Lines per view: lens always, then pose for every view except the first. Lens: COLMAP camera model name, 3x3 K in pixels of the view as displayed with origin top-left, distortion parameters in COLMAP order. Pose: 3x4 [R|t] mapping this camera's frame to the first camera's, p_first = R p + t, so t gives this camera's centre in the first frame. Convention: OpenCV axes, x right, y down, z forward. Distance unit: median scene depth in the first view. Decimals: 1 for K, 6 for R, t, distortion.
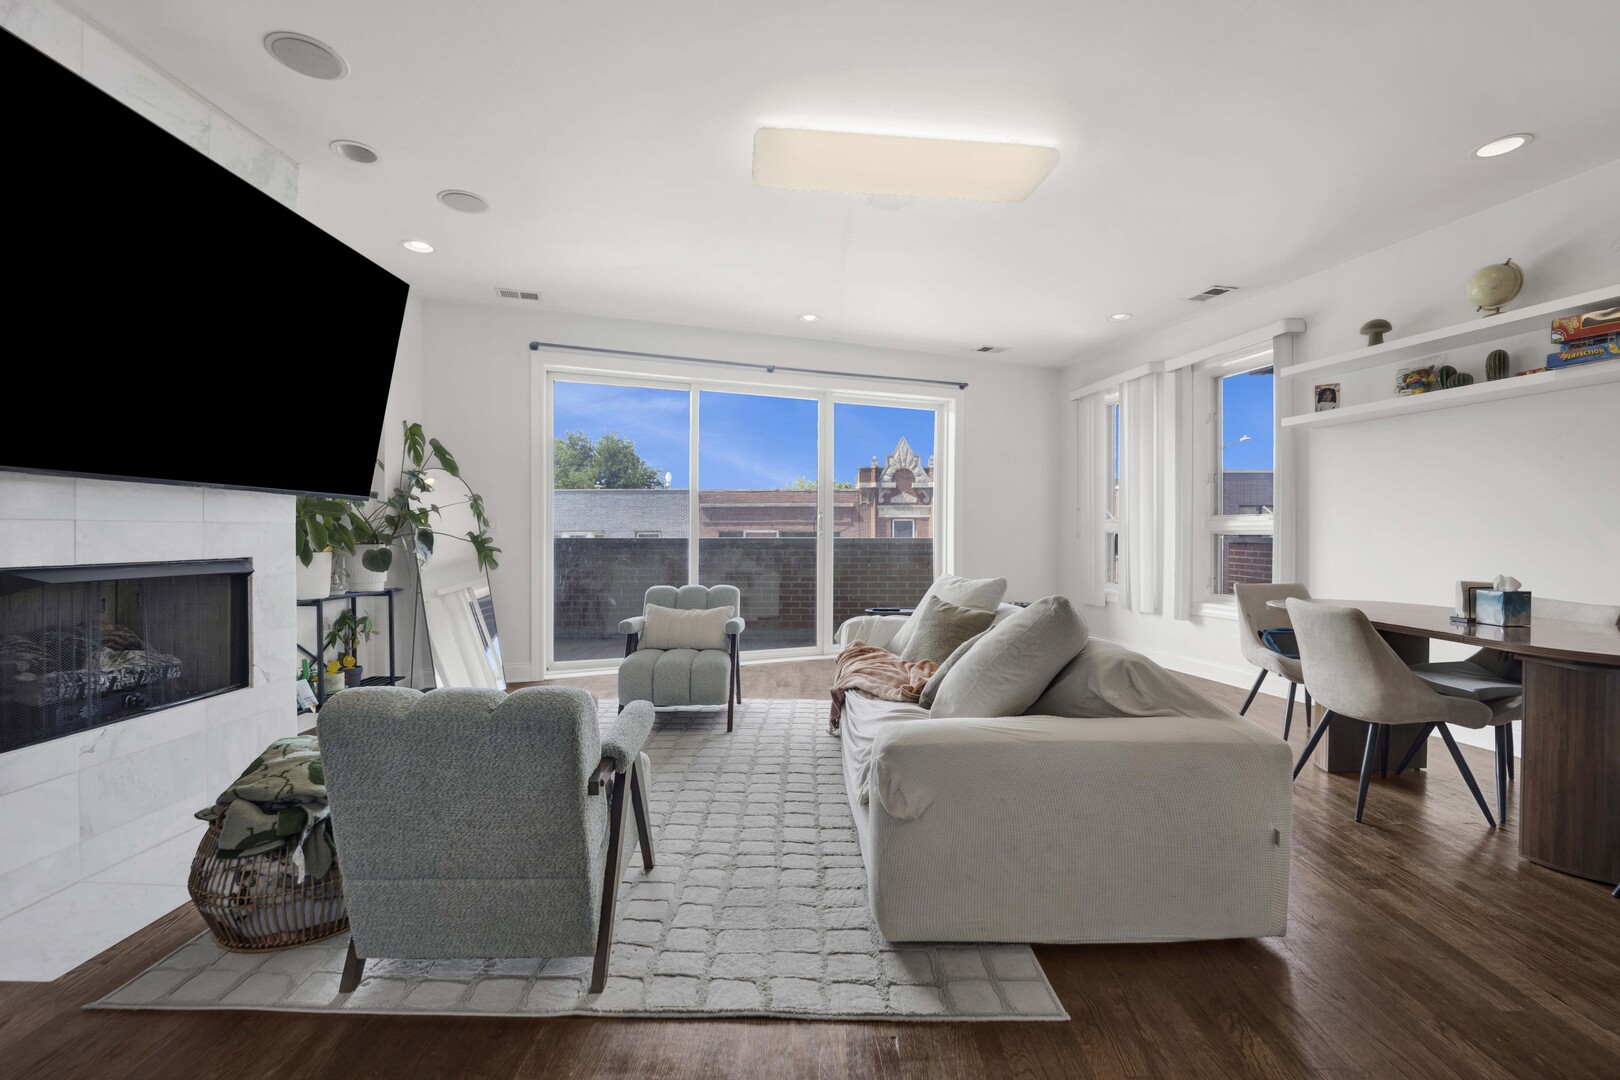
lens RADIAL K [[664.3, 0, 799.9], [0, 664.3, 537.6], [0, 0, 1]] dist [-0.022654, -0.000084]
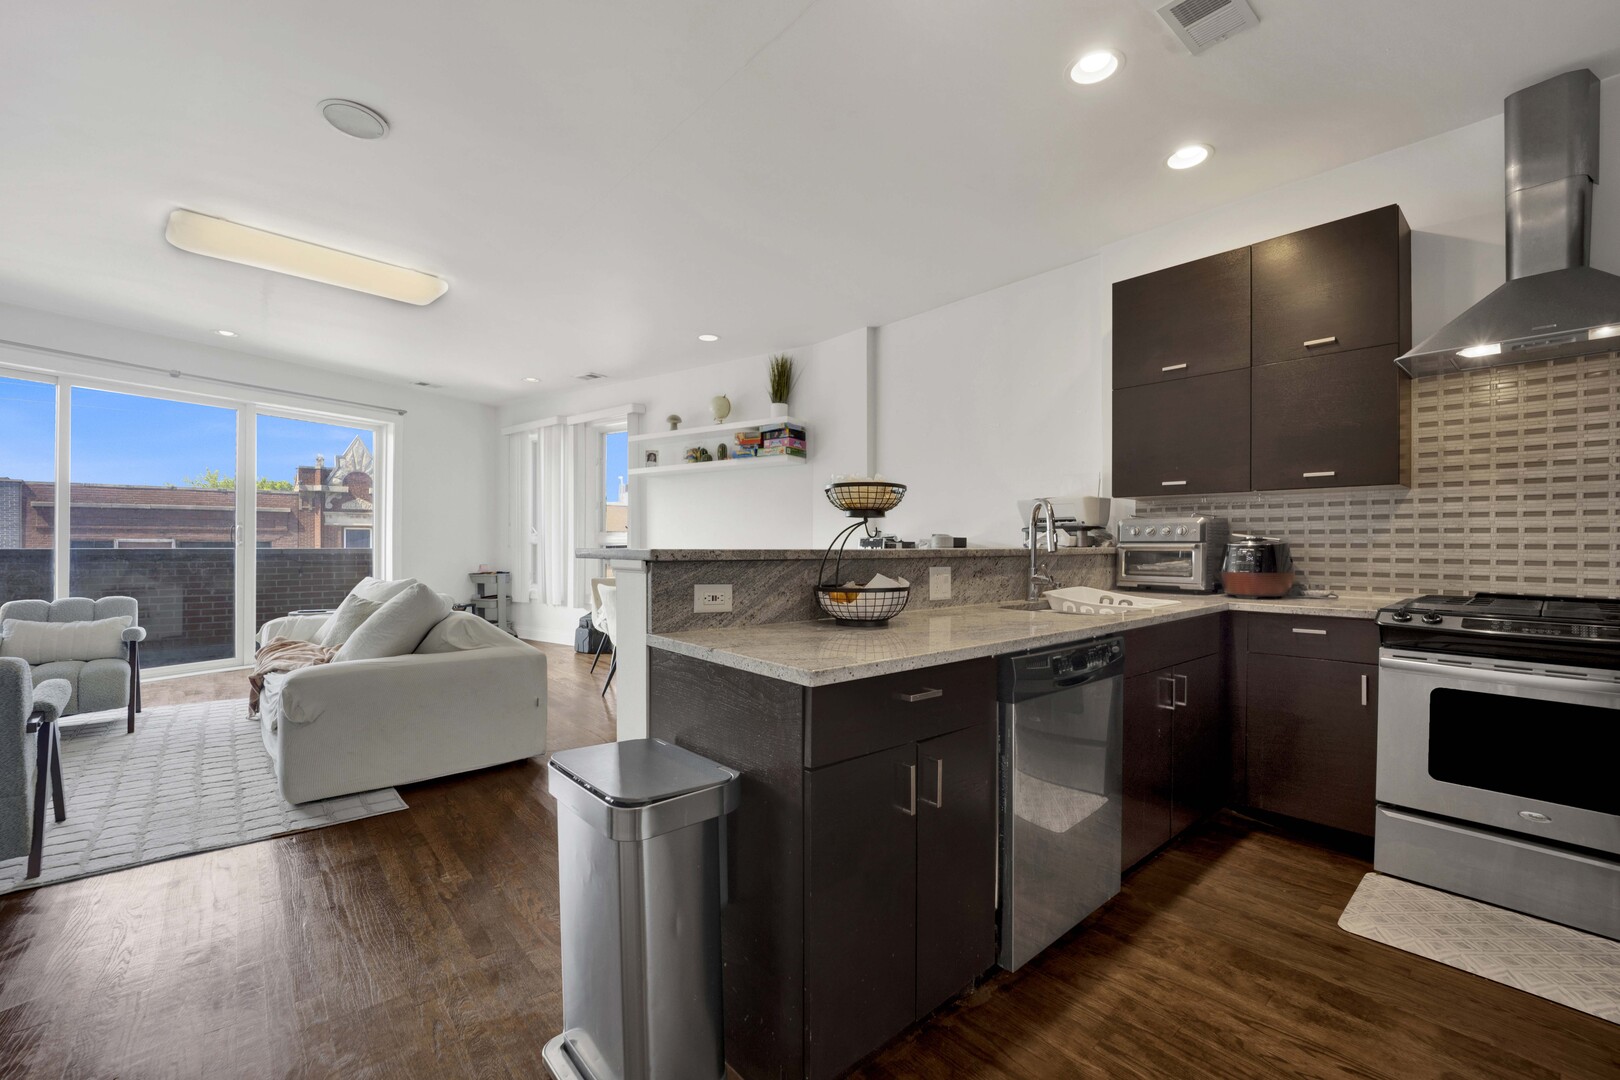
lens RADIAL K [[683.8, 0, 807.5], [0, 683.8, 548.6], [0, 0, 1]] dist [-0.023425, 0.000494]
pose [[0.745897, -0.001380, 0.666060, -0.007697], [0.000823, 0.999999, 0.001150, -0.000012], [-0.666061, -0.000310, 0.745897, -0.452574]]
